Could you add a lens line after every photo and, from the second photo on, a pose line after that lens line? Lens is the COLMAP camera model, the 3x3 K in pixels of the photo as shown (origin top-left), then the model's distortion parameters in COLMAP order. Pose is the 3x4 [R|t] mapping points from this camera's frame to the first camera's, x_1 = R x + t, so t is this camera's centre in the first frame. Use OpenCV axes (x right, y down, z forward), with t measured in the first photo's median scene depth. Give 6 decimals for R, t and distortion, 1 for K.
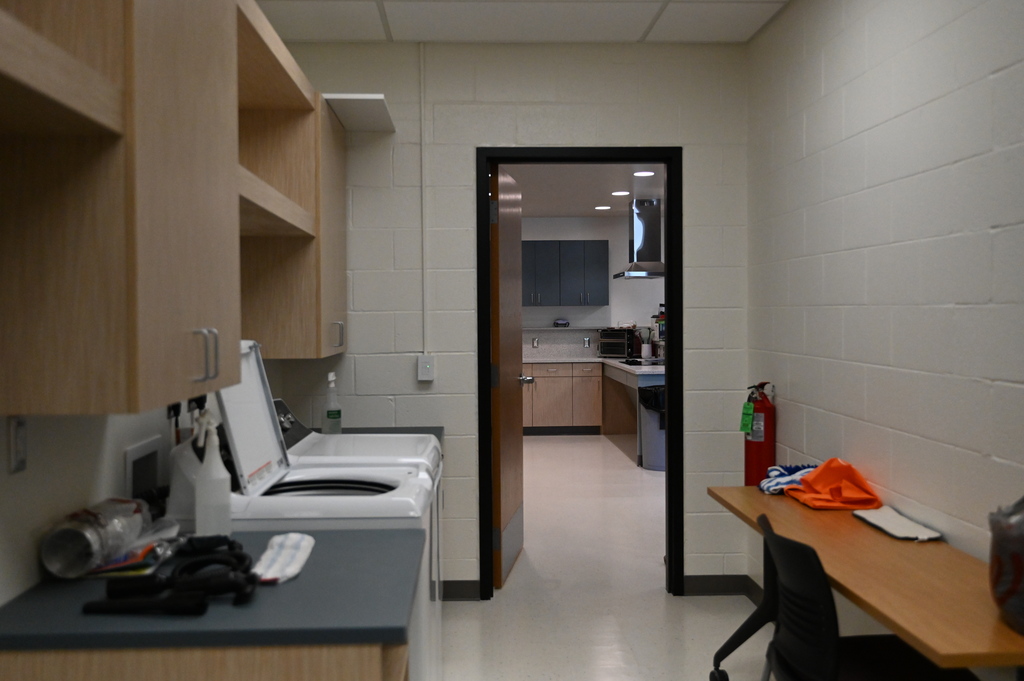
lens RADIAL K [[1030.8, 0, 512.4], [0, 1030.8, 339.8], [0, 0, 1]] dist [-0.000865, 0.000000]
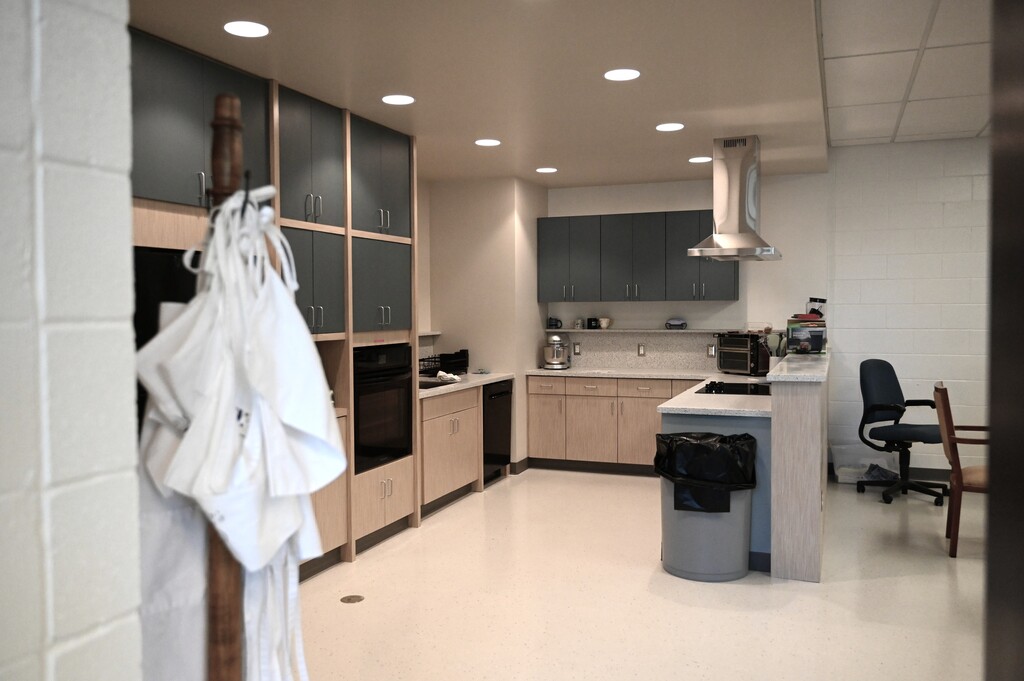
lens RADIAL K [[853.7, 0, 510.2], [0, 853.7, 341.1], [0, 0, 1]] dist [0.000484, -0.000416]
pose [[0.913803, 0.017988, -0.405759, 0.188804], [-0.011557, 0.999766, 0.018293, -0.013696], [0.405993, -0.012027, 0.913797, 0.388343]]
